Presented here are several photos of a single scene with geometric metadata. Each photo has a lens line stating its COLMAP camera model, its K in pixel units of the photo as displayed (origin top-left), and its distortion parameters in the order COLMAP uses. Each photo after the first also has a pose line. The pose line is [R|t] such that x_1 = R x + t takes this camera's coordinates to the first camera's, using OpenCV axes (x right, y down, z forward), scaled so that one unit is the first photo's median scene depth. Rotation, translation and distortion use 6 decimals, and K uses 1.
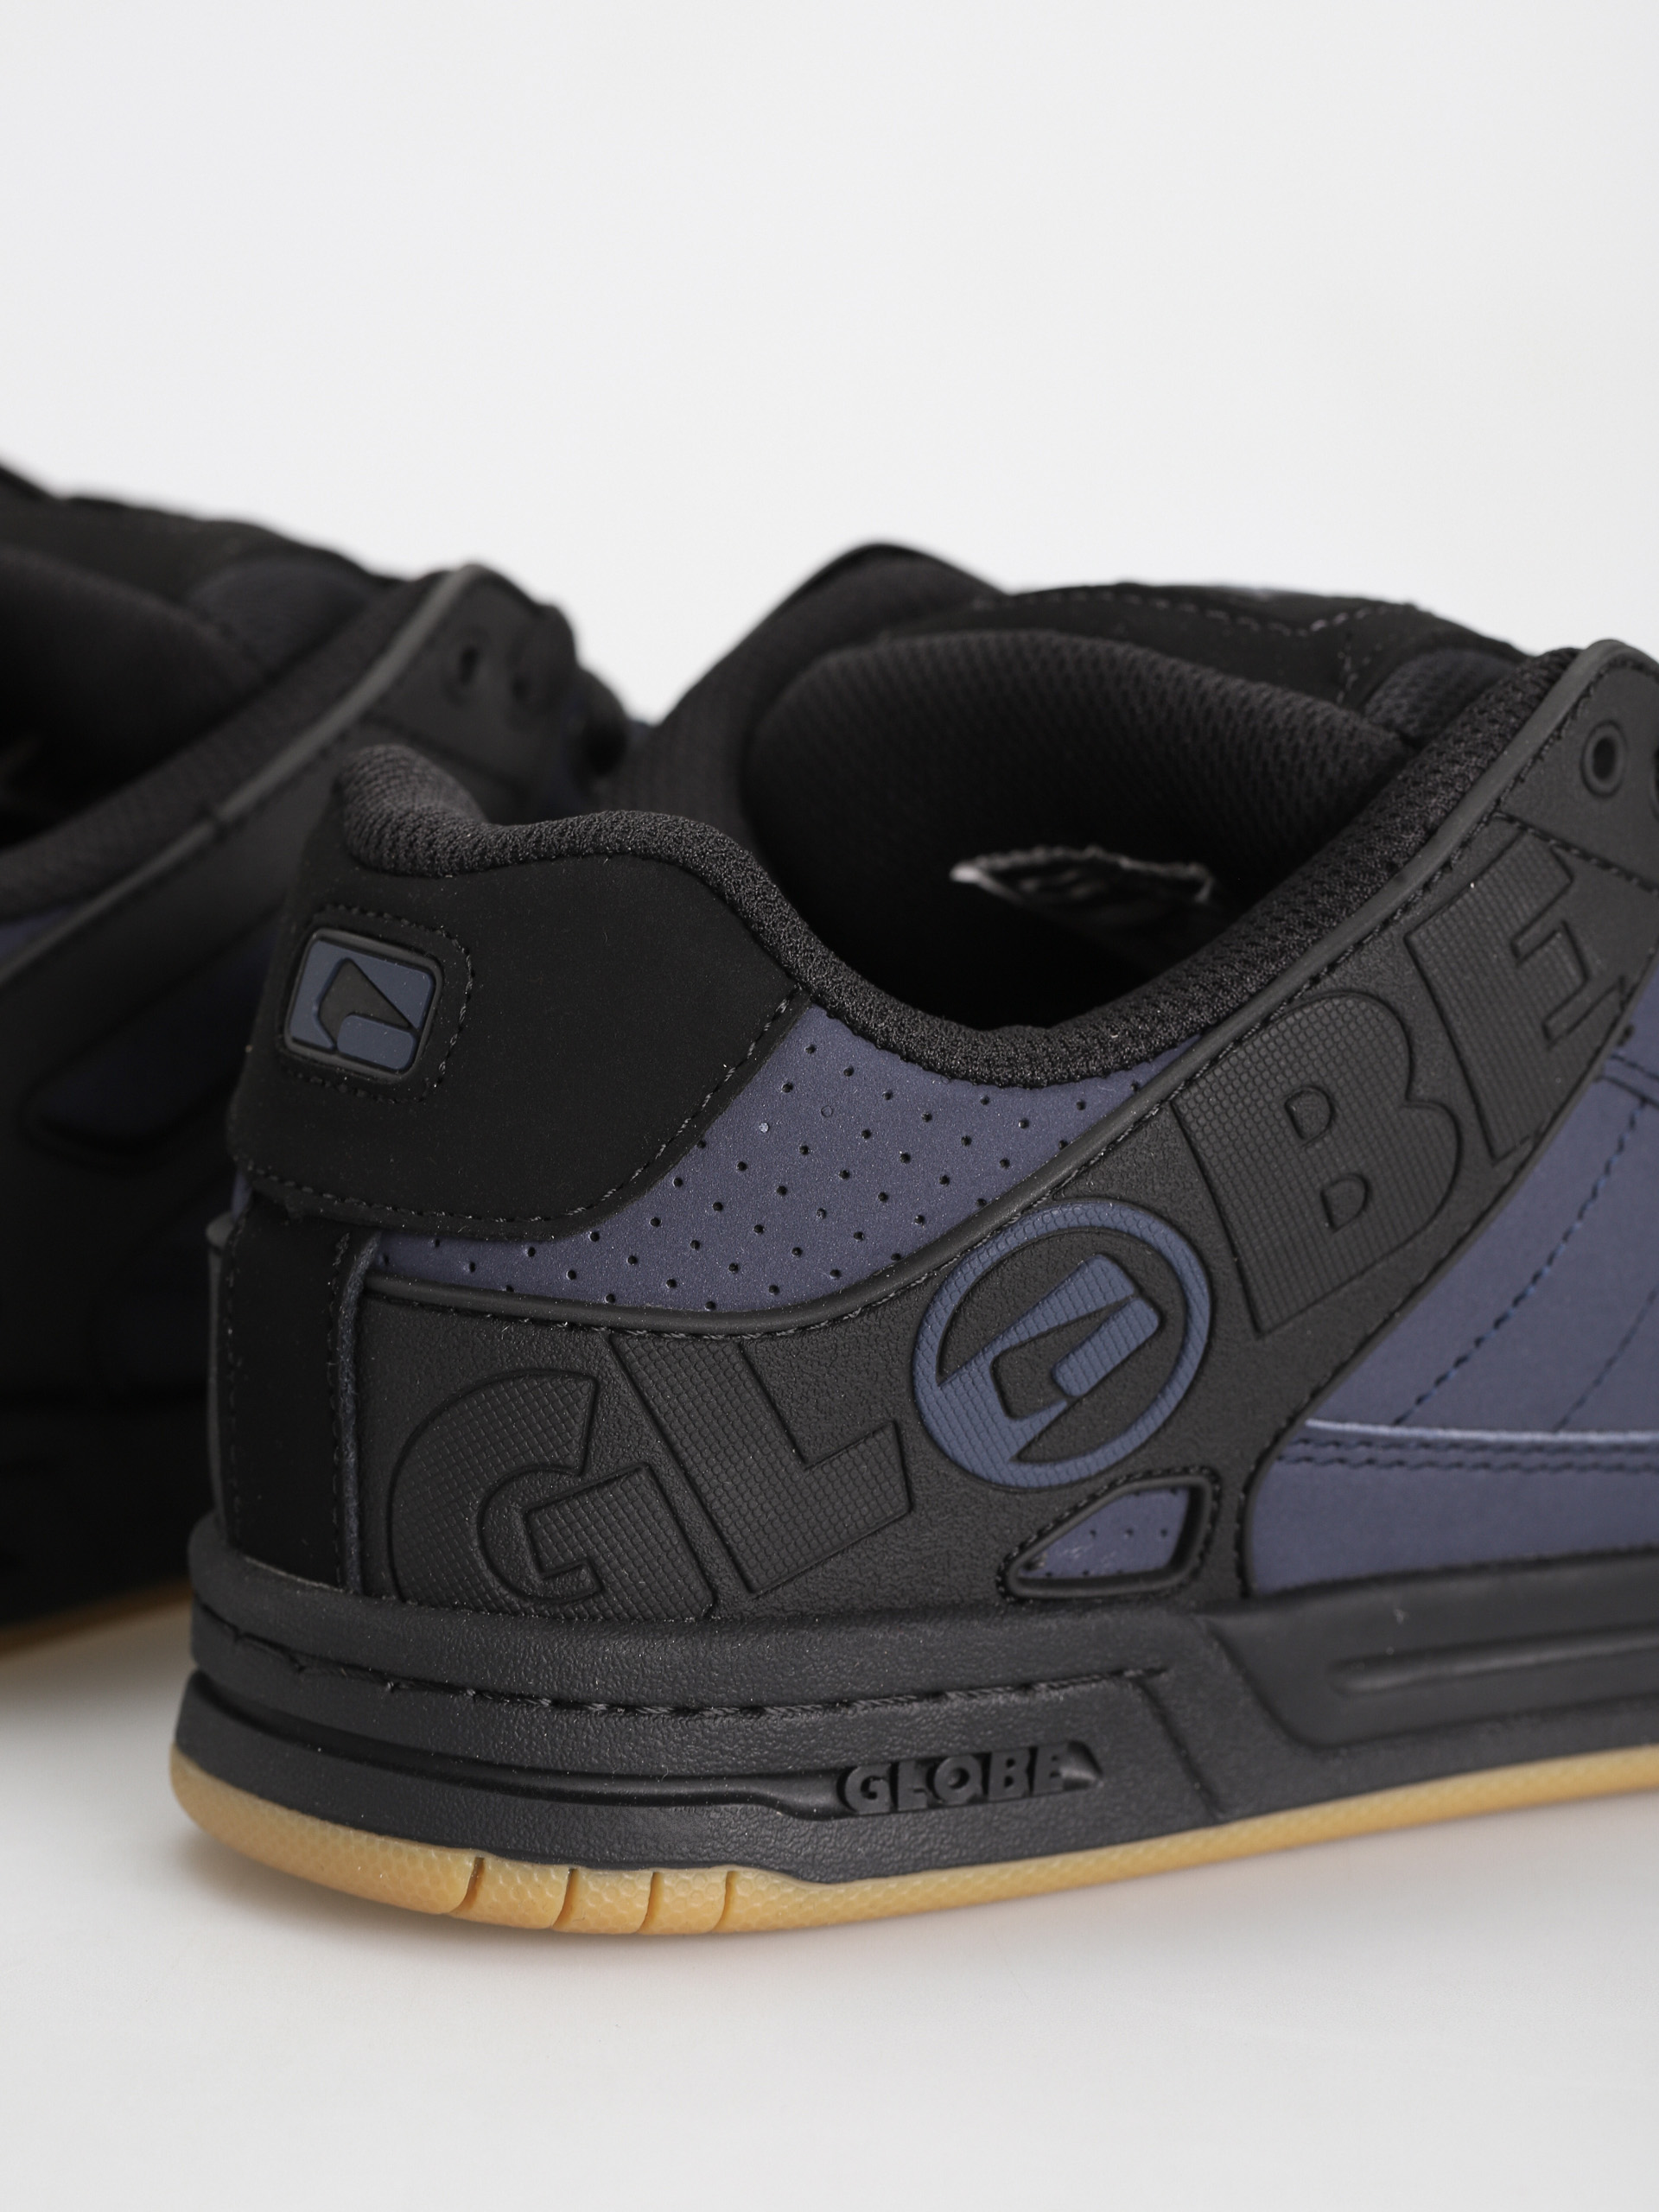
lens RADIAL K [[7211.5, 0, 830.0], [0, 7211.5, 1102.8], [0, 0, 1]] dist [-0.112116, 0.000000]
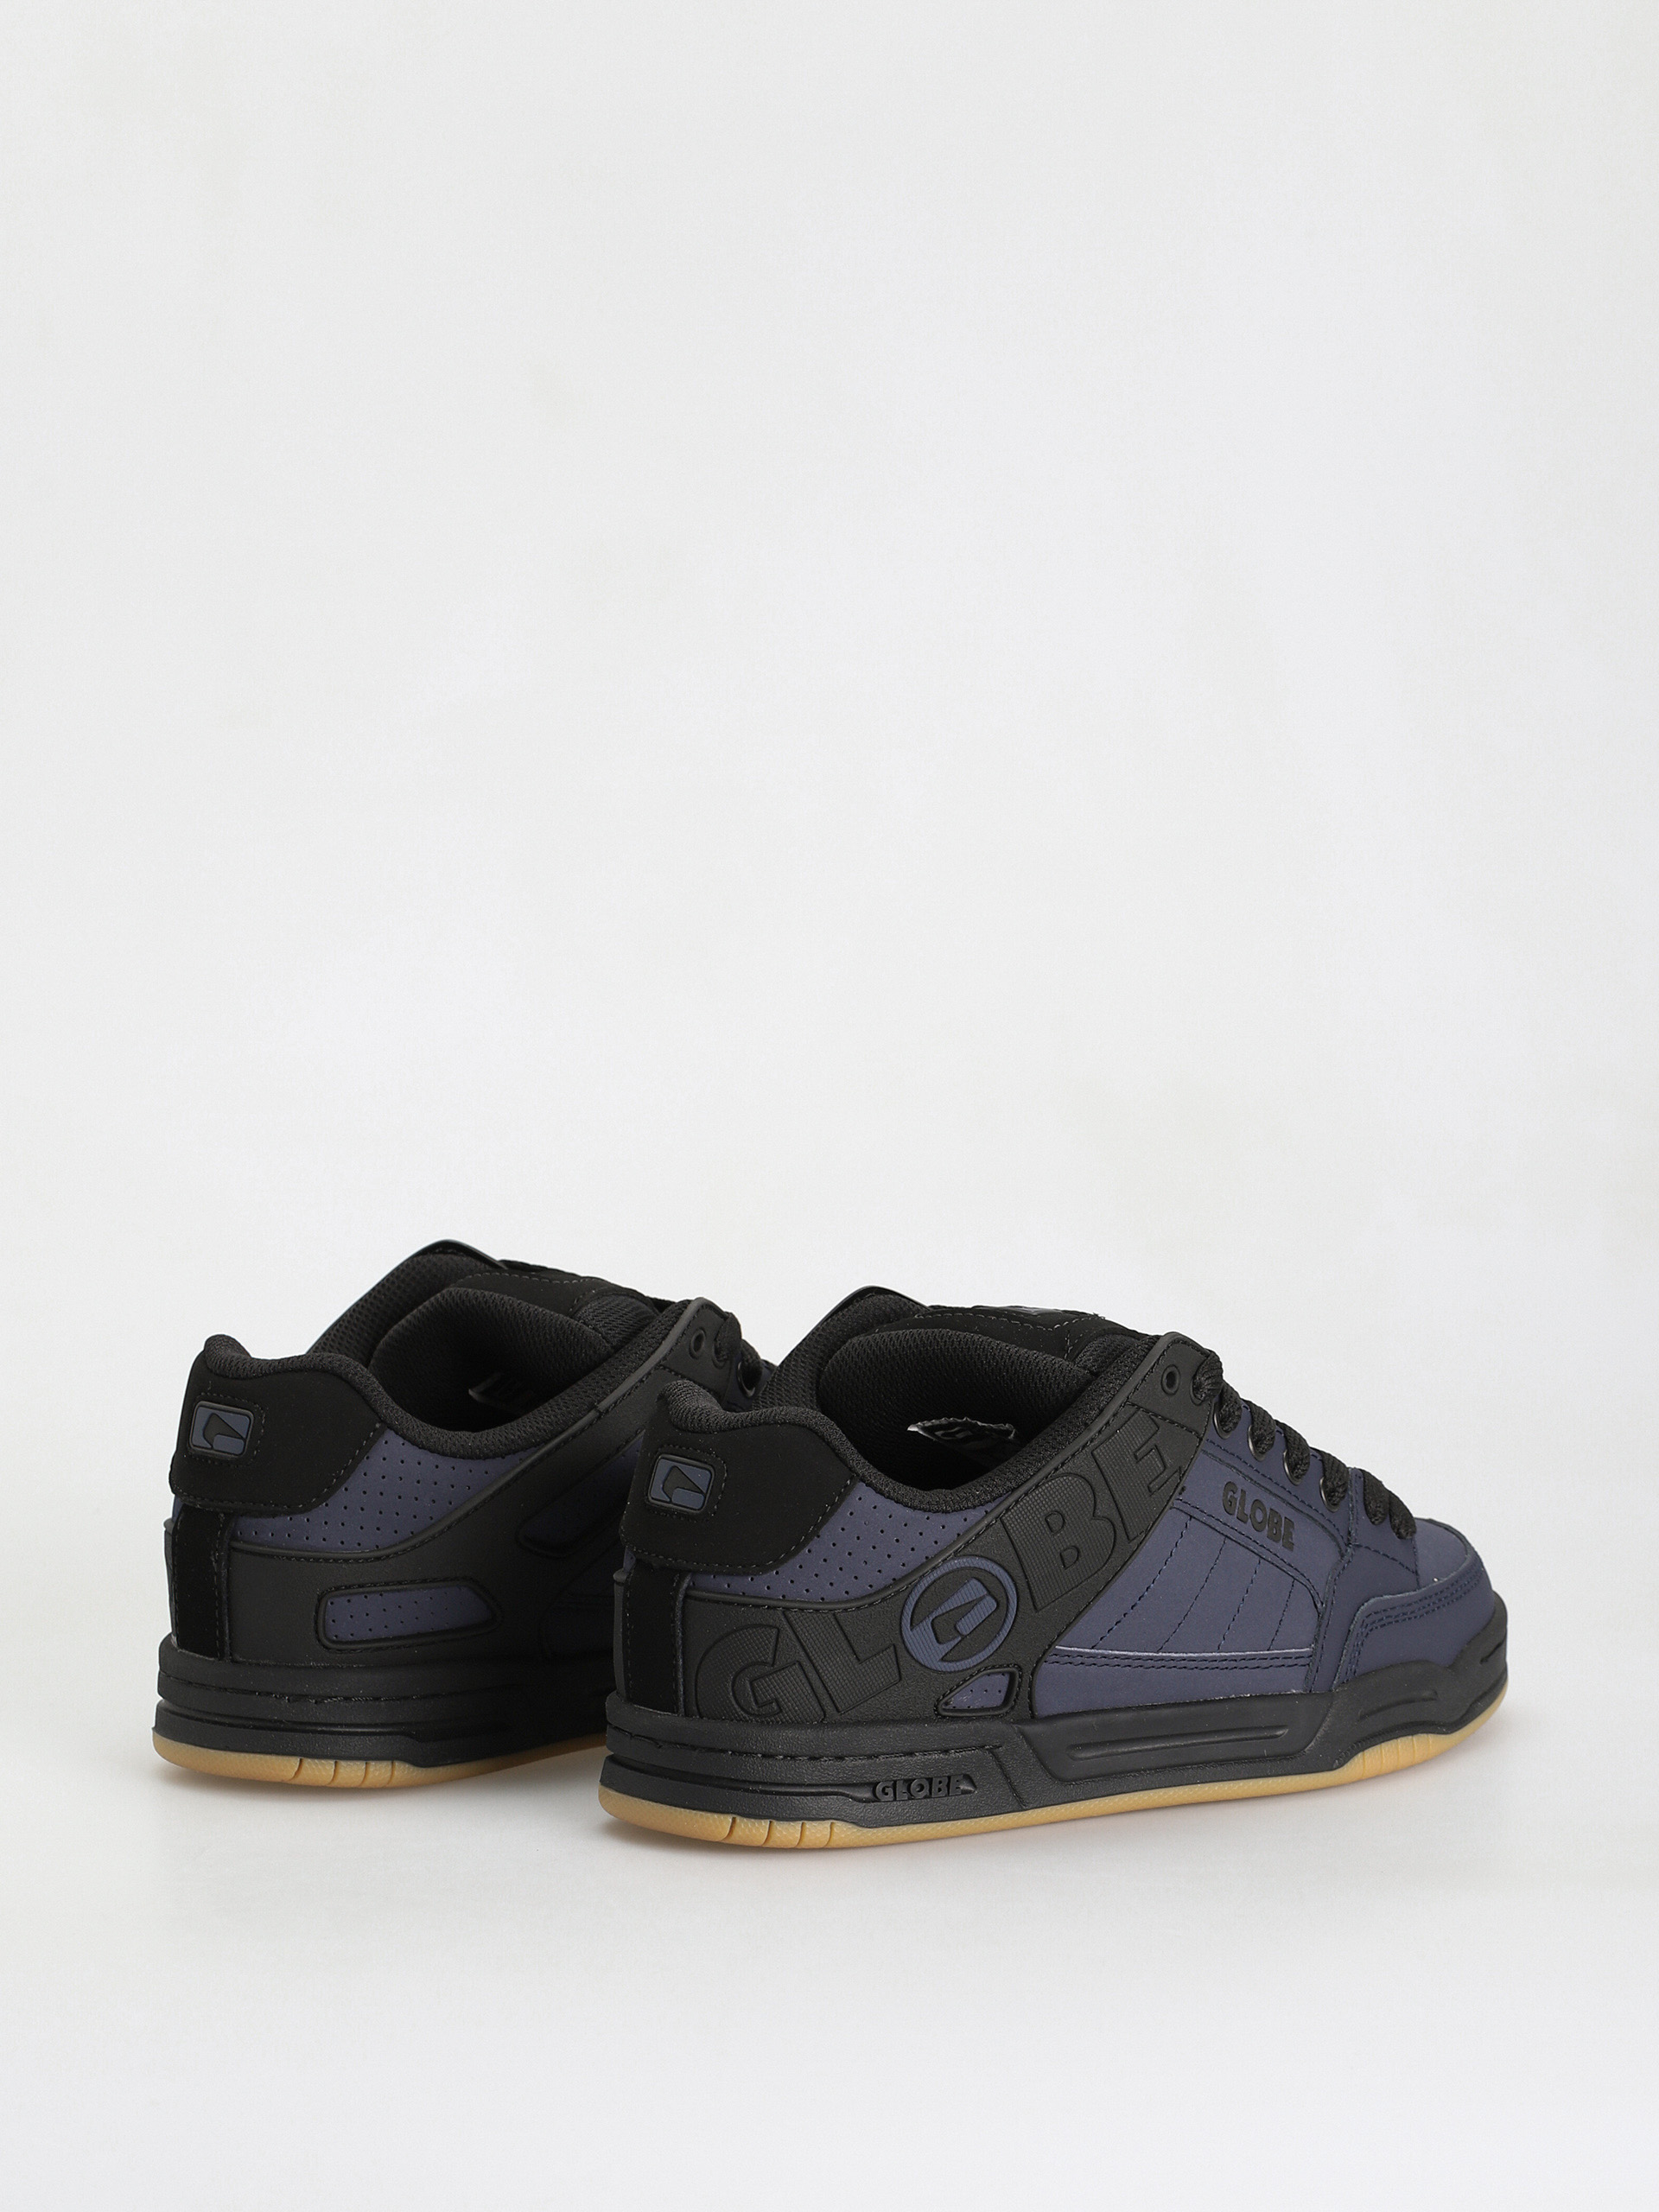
lens RADIAL K [[7211.5, 0, 831.6], [0, 7211.5, 1107.1], [0, 0, 1]] dist [-0.112116, 0.000000]
pose [[0.999572, -0.011199, 0.027042, -0.078236], [0.013153, 0.997231, -0.073194, 0.040113], [-0.026147, 0.073519, 0.996951, -1.524096]]
